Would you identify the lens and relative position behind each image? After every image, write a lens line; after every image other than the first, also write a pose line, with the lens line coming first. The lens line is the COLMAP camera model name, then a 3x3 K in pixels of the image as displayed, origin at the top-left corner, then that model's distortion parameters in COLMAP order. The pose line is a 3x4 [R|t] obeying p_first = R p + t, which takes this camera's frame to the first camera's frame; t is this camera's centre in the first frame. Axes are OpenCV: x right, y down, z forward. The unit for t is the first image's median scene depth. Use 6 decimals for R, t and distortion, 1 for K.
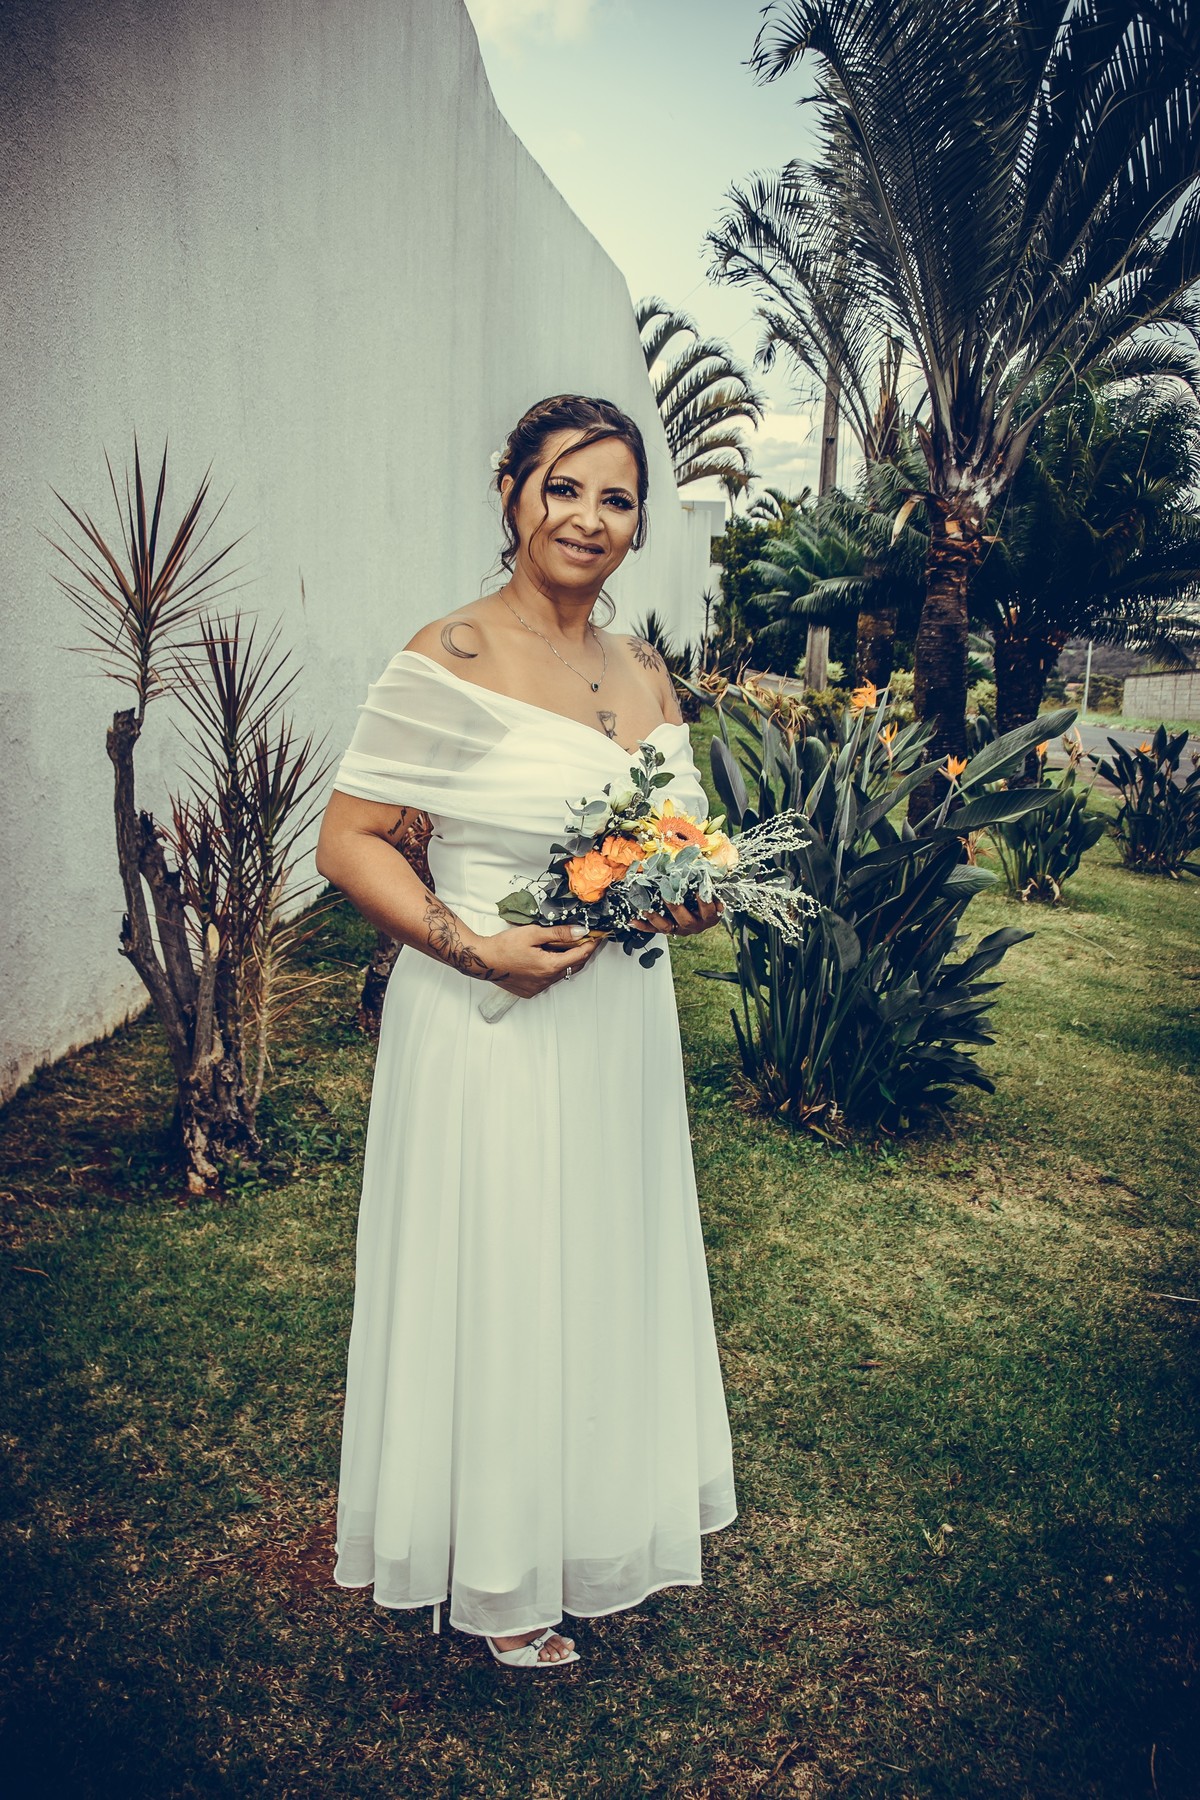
lens RADIAL K [[1727.7, 0, 558.0], [0, 1727.7, 972.0], [0, 0, 1]] dist [-0.033992, 0.052799]
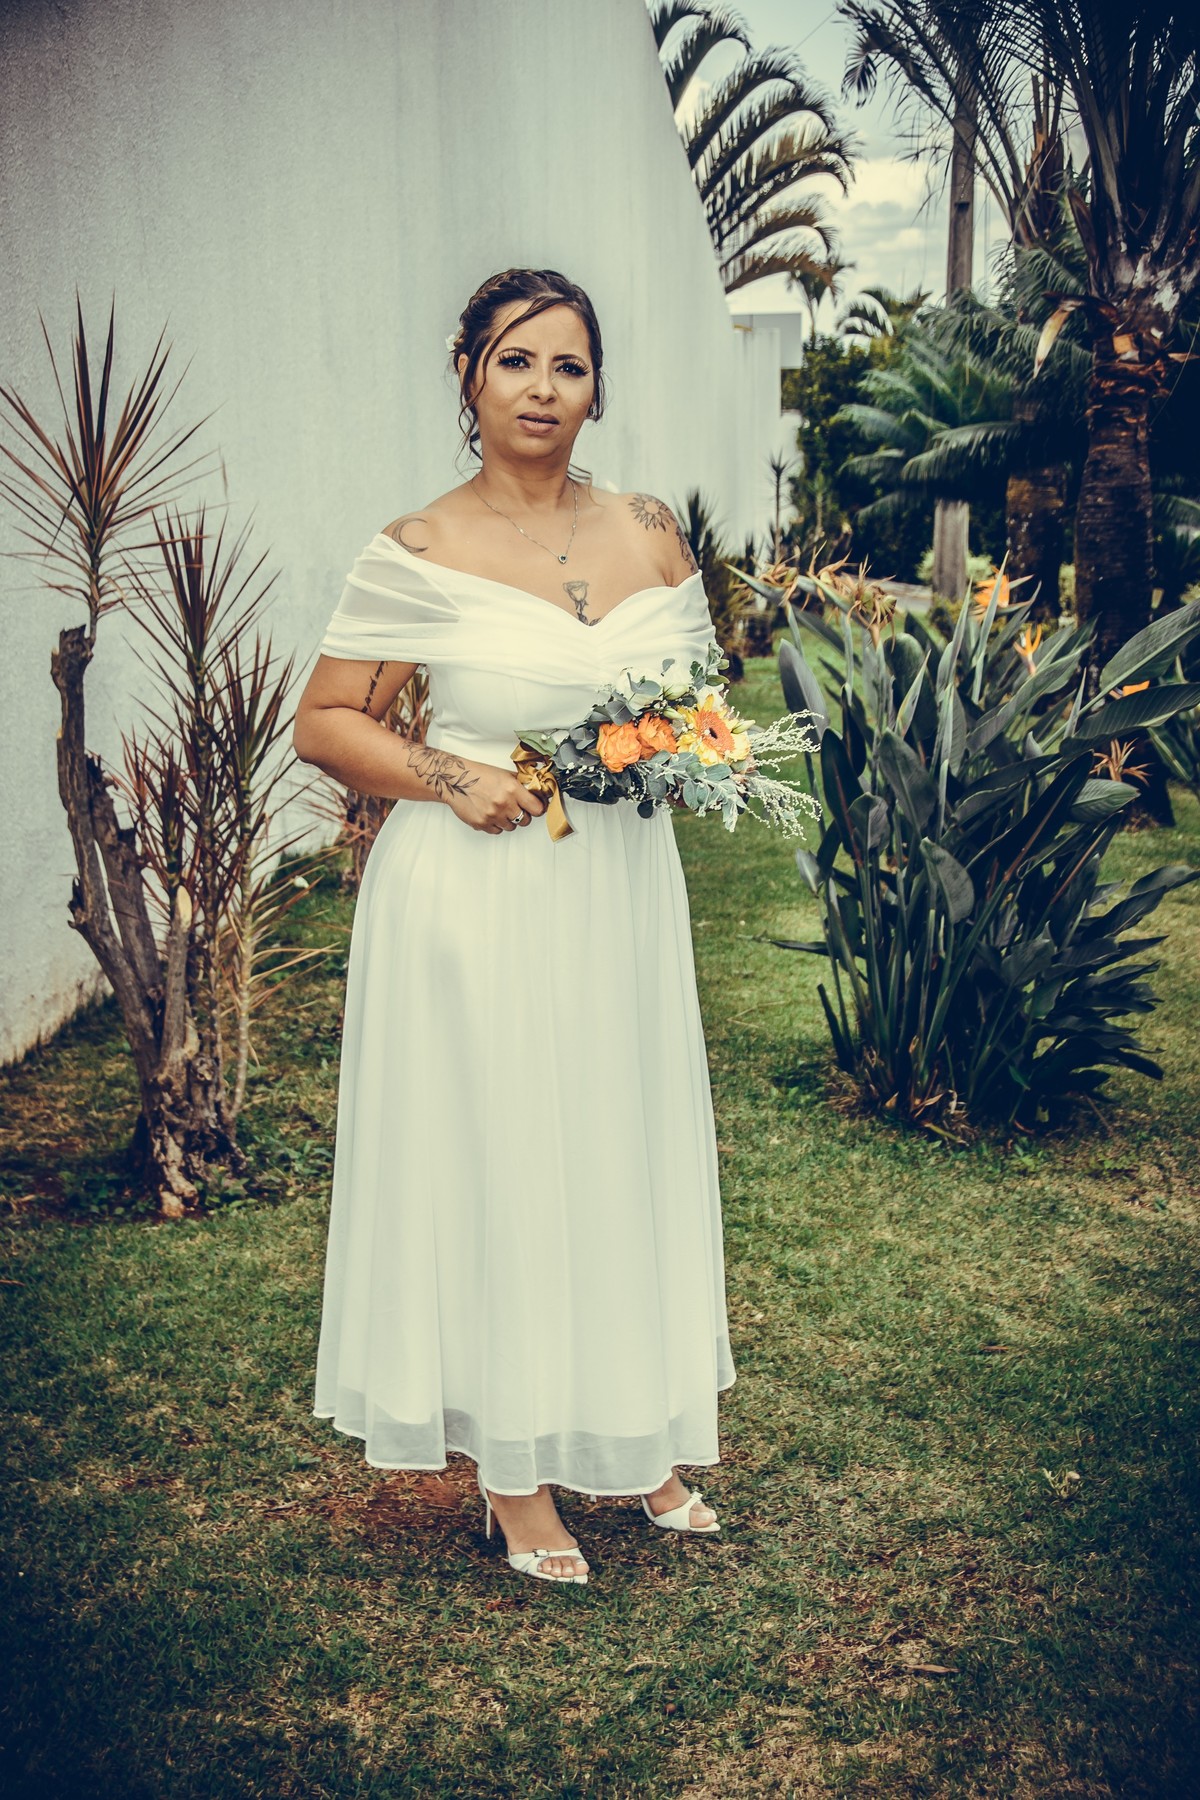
lens RADIAL K [[2907.5, 0, 561.6], [0, 2907.5, 994.8], [0, 0, 1]] dist [0.303096, 0.000000]
pose [[0.999197, -0.039906, 0.003622, -0.023023], [0.040016, 0.998462, -0.038367, 0.073448], [-0.002086, 0.038481, 0.999257, -0.341734]]
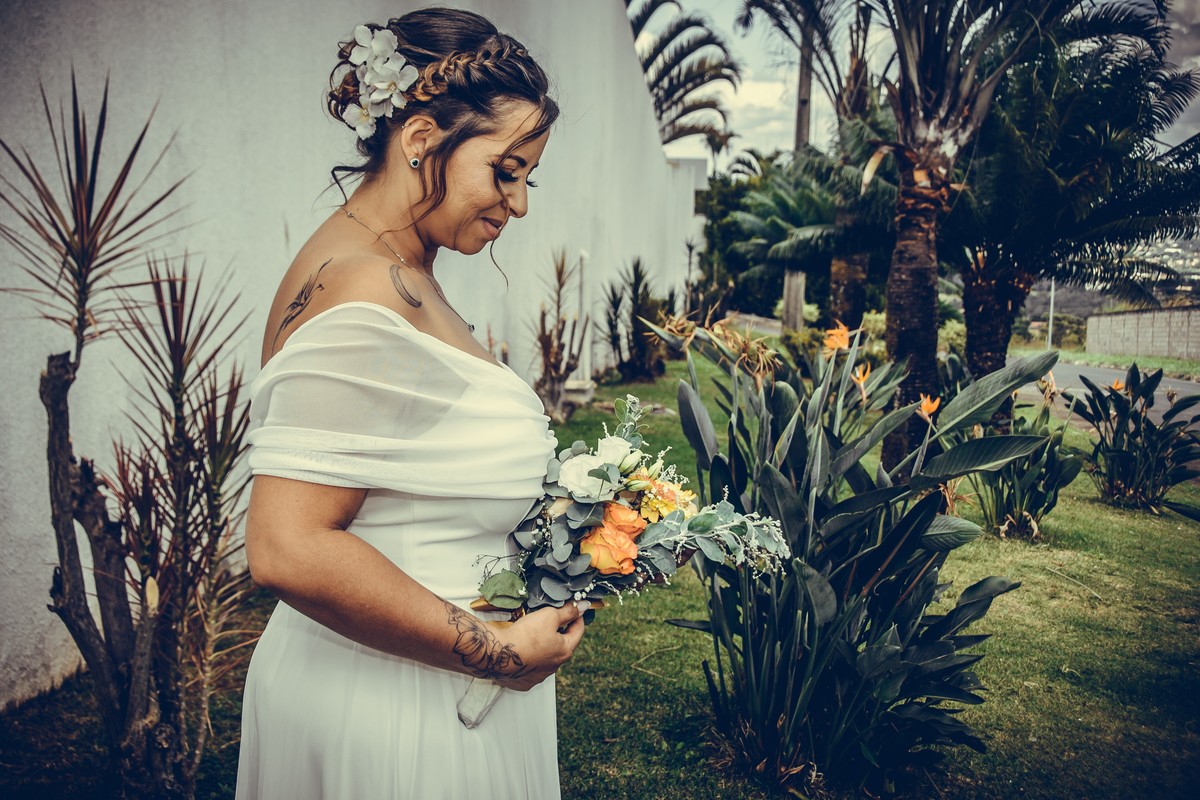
lens RADIAL K [[1587.5, 0, 569.5], [0, 1587.5, 380.1], [0, 0, 1]] dist [0.193922, 0.000000]
pose [[0.999988, 0.000522, 0.004796, 0.021282], [0.000105, 0.991549, -0.129733, -0.017573], [-0.004823, 0.129732, 0.991537, 0.093624]]
